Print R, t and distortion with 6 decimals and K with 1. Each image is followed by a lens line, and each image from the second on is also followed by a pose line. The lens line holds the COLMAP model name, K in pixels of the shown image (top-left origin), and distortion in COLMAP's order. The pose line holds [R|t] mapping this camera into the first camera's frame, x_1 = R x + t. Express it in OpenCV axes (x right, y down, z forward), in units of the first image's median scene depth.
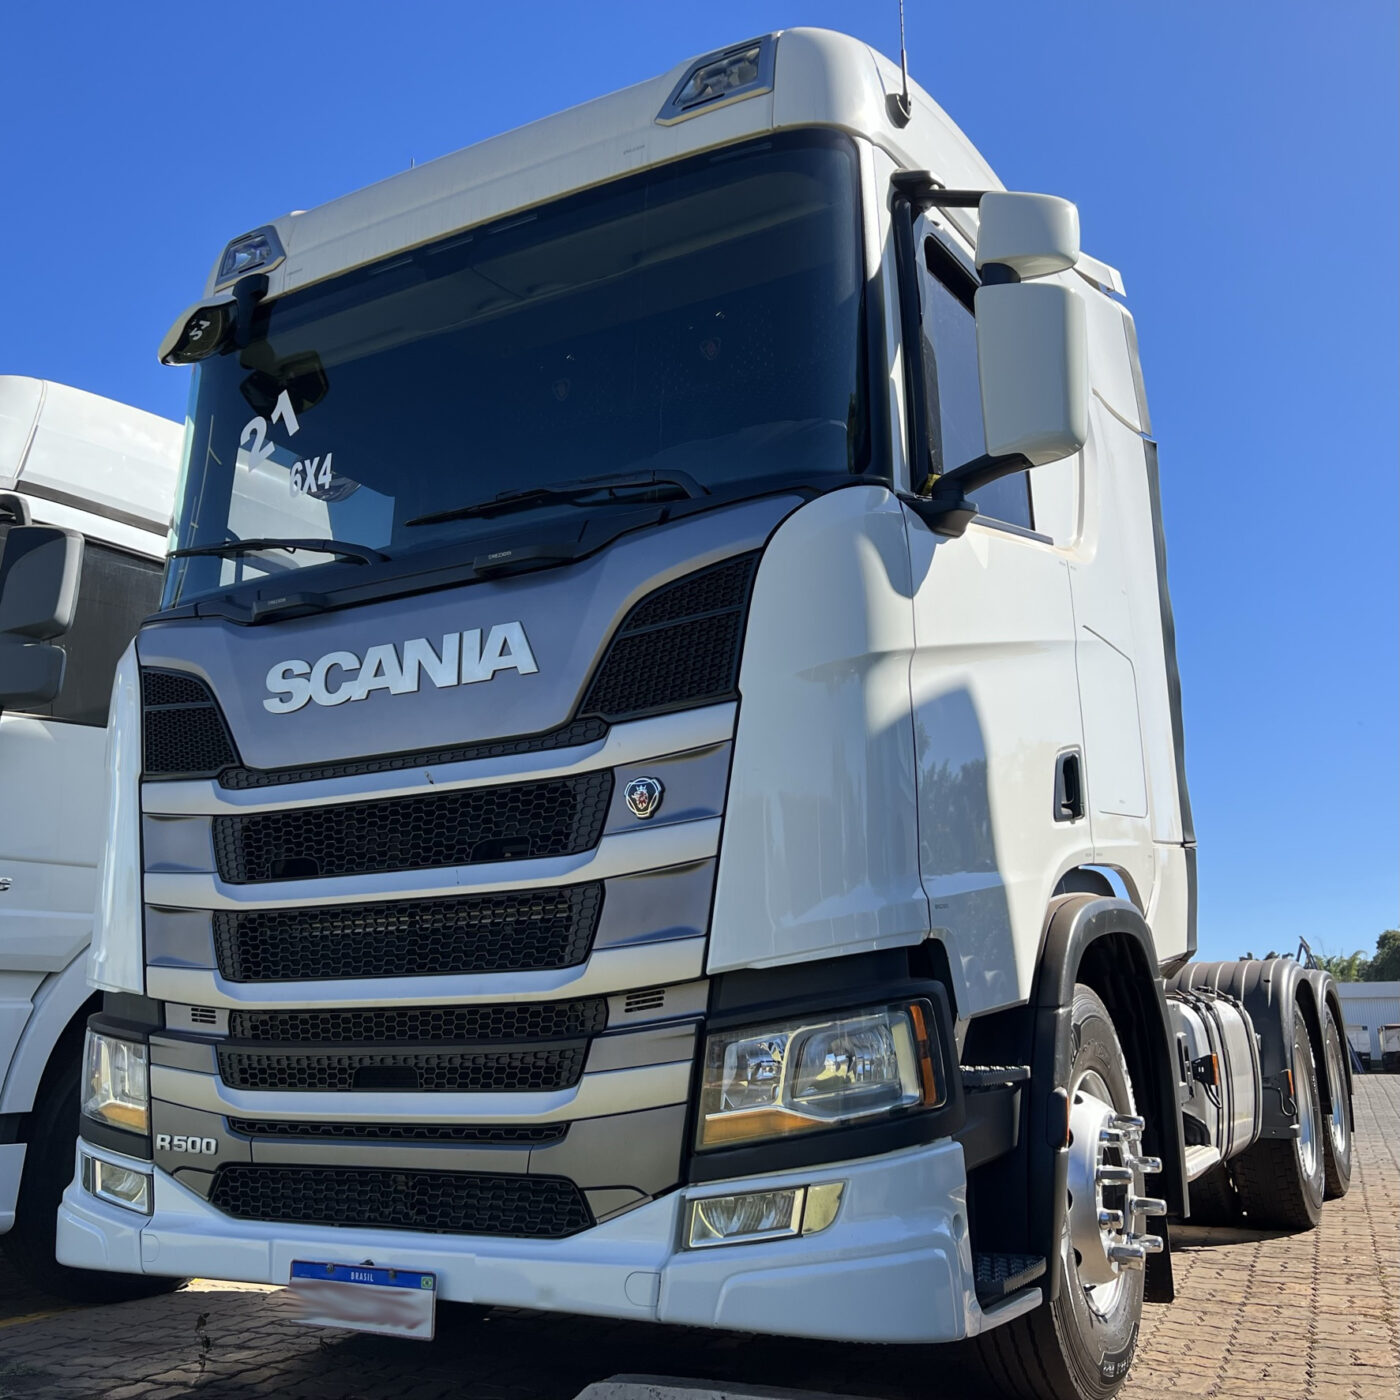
lens RADIAL K [[1383.2, 0, 714.0], [0, 1383.2, 704.6], [0, 0, 1]] dist [0.118096, -0.293566]
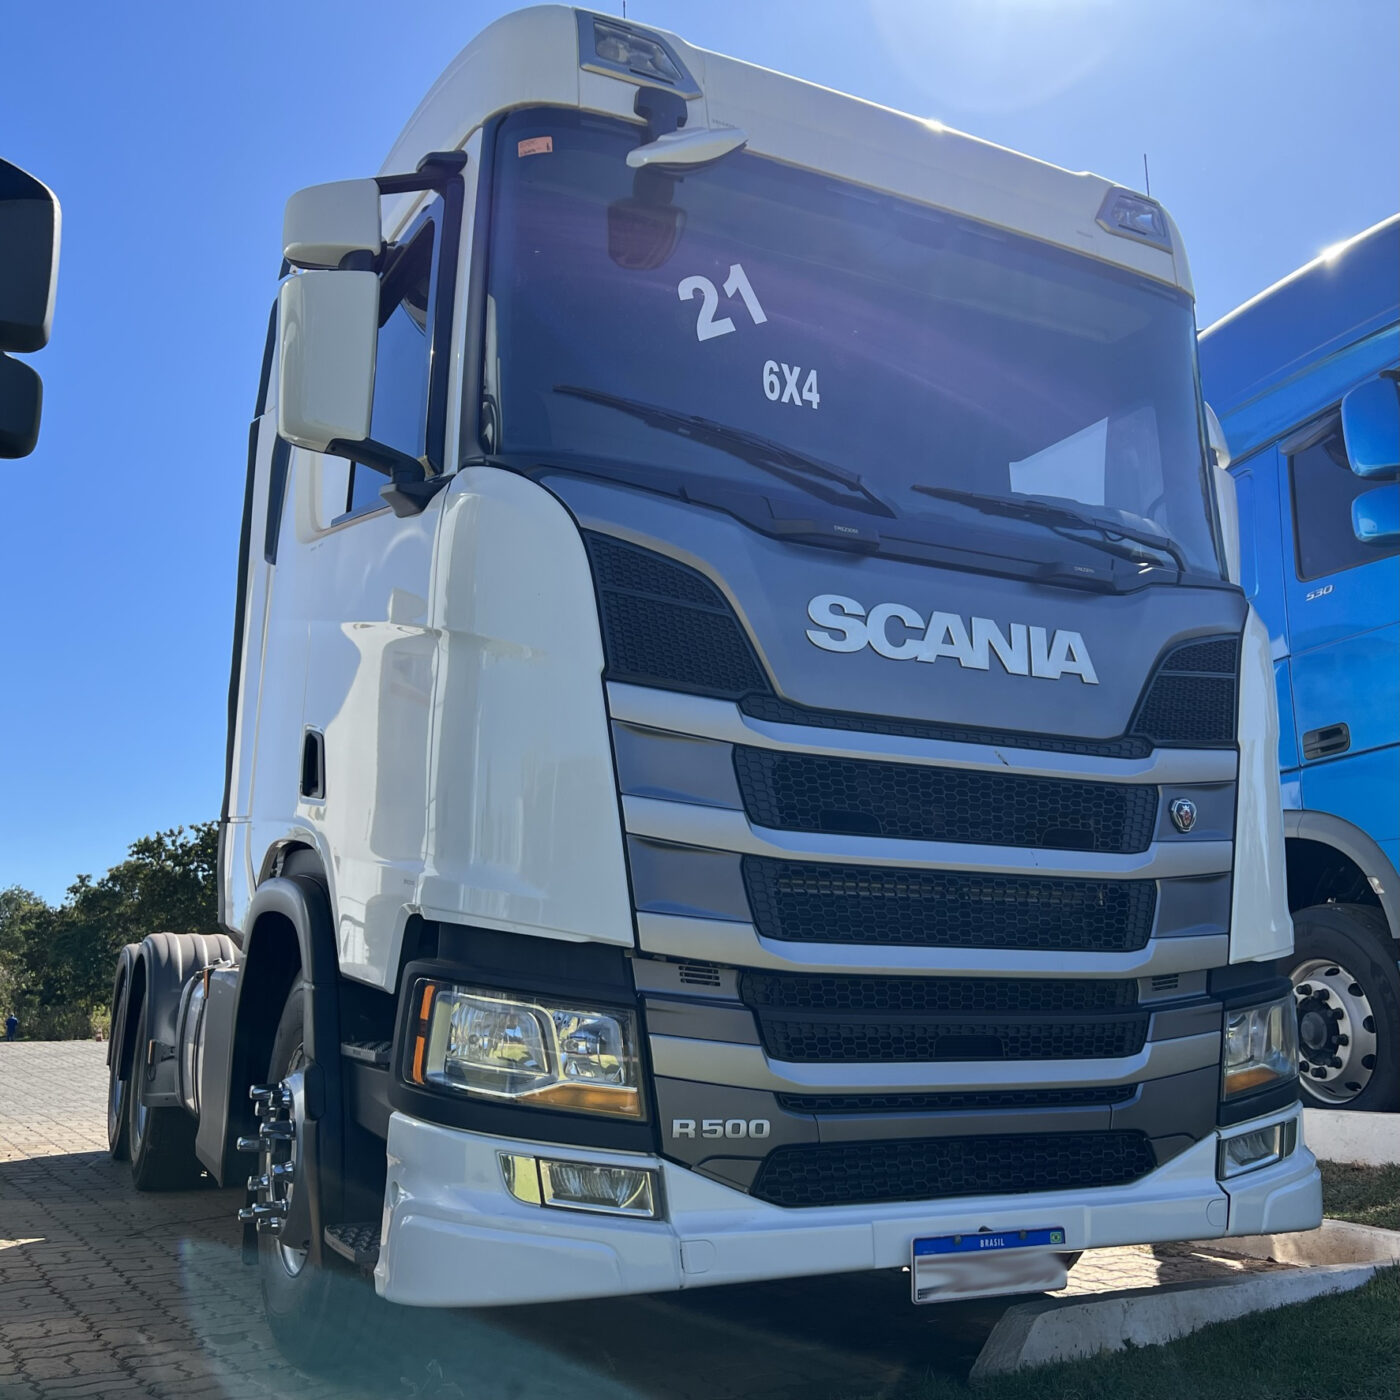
lens RADIAL K [[1388.2, 0, 702.1], [0, 1388.2, 723.6], [0, 0, 1]] dist [0.155530, -0.404539]
pose [[0.572331, 0.176435, 0.800817, -1.125305], [-0.196053, 0.977699, -0.075290, 0.143995], [-0.796241, -0.113912, 0.594158, 0.544405]]
